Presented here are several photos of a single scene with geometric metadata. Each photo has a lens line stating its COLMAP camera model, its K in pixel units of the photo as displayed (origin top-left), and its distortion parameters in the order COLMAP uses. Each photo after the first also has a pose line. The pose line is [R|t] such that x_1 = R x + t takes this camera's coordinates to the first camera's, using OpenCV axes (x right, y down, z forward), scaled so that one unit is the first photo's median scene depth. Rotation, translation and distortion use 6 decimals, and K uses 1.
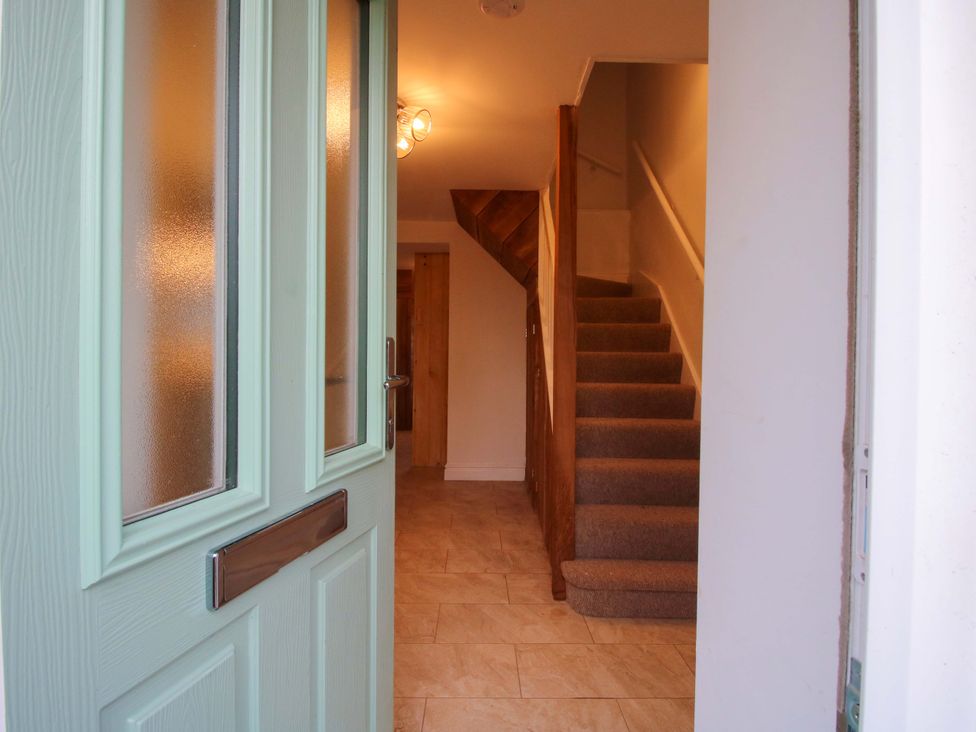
lens RADIAL K [[508.8, 0, 479.4], [0, 508.8, 359.7], [0, 0, 1]] dist [-0.002025, -0.010076]
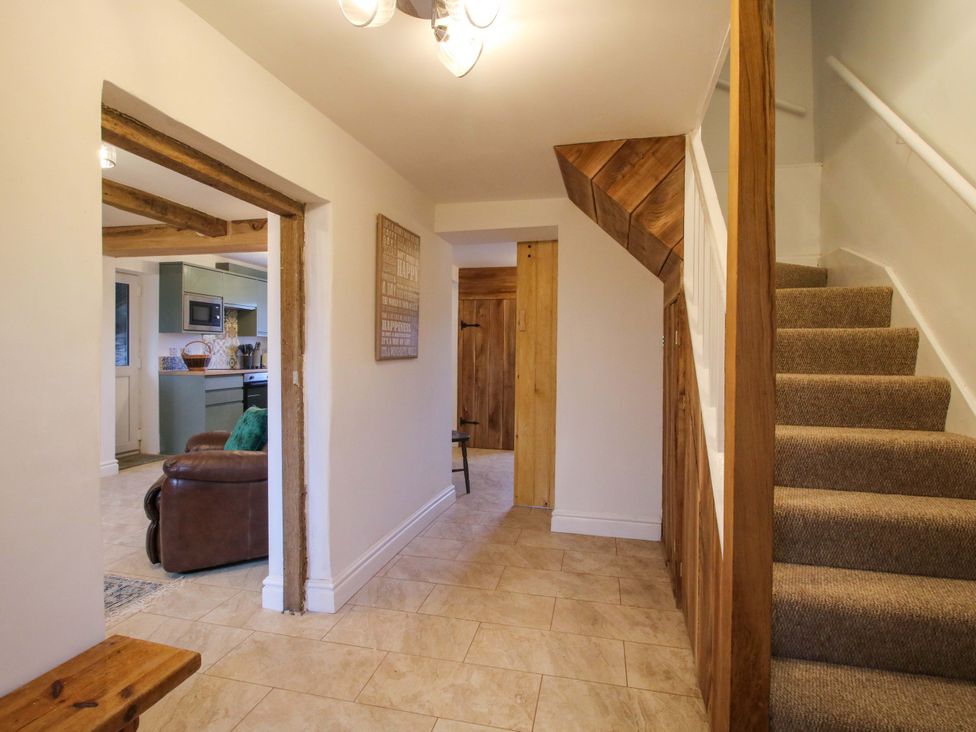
lens RADIAL K [[508.8, 0, 479.6], [0, 508.8, 357.6], [0, 0, 1]] dist [-0.002025, -0.010076]
pose [[0.970940, 0.001297, -0.239318, 0.013437], [-0.003222, 0.999966, -0.007651, -0.027417], [0.239300, 0.008200, 0.970911, 0.276348]]
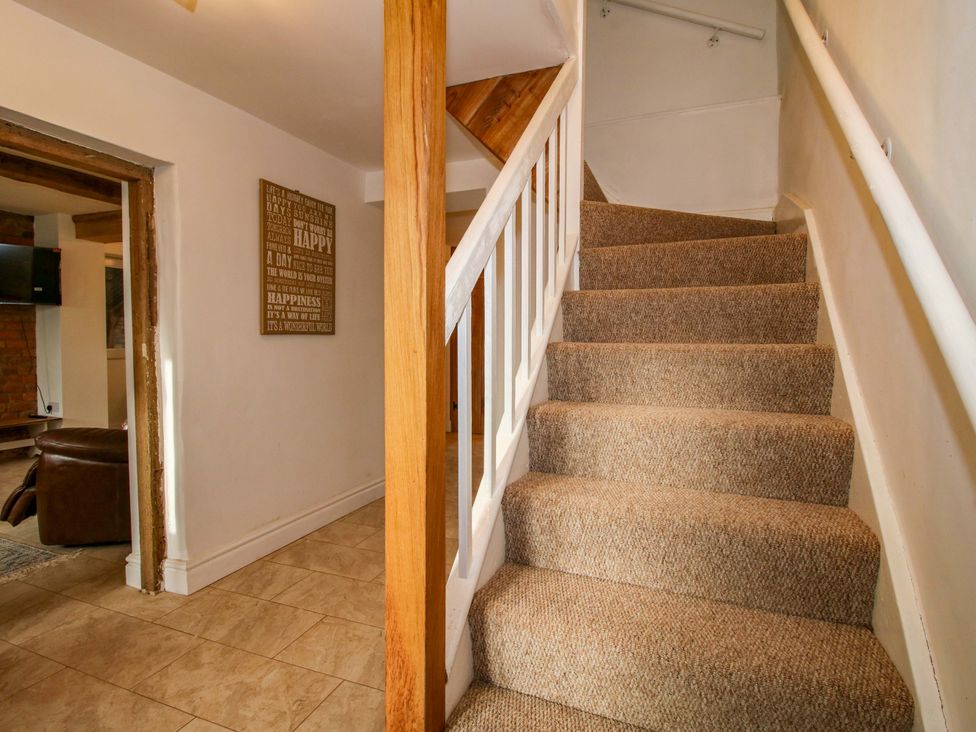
lens RADIAL K [[508.8, 0, 482.0], [0, 508.8, 357.9], [0, 0, 1]] dist [-0.002025, -0.010076]
pose [[0.929337, 0.008212, -0.369142, 0.245625], [-0.002466, 0.999868, 0.016035, -0.007760], [0.369226, -0.013992, 0.929234, 0.425474]]
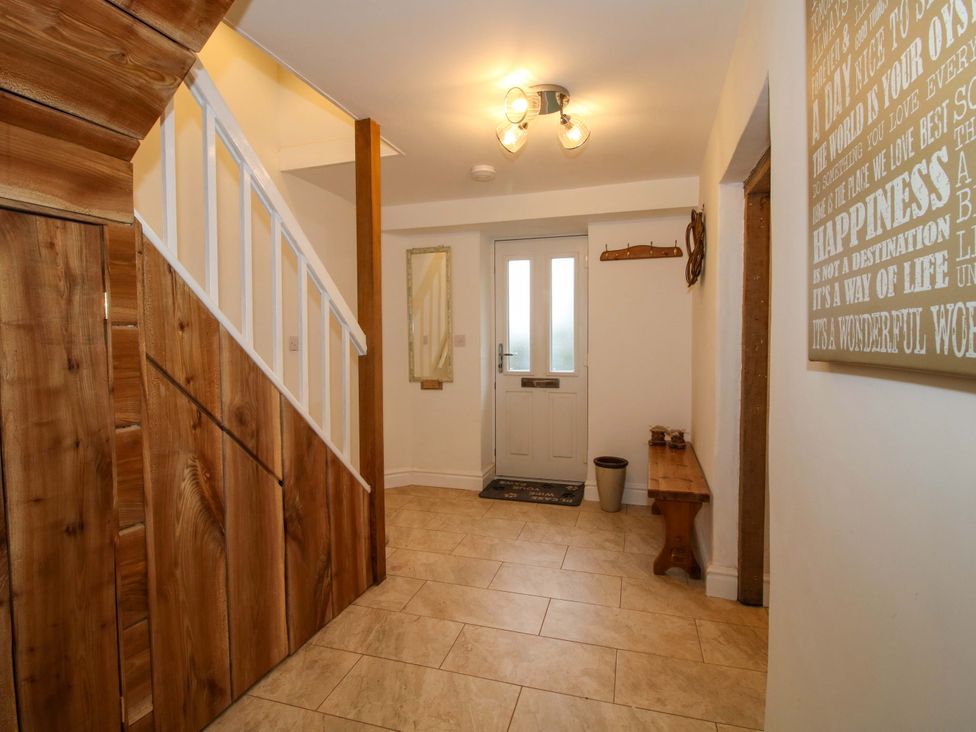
lens RADIAL K [[508.8, 0, 471.8], [0, 508.8, 355.8], [0, 0, 1]] dist [-0.002025, -0.010076]
pose [[-0.949026, -0.013200, 0.314921, -0.243224], [0.004589, 0.998438, 0.055679, -0.046138], [-0.315164, 0.054286, -0.947483, 1.286913]]
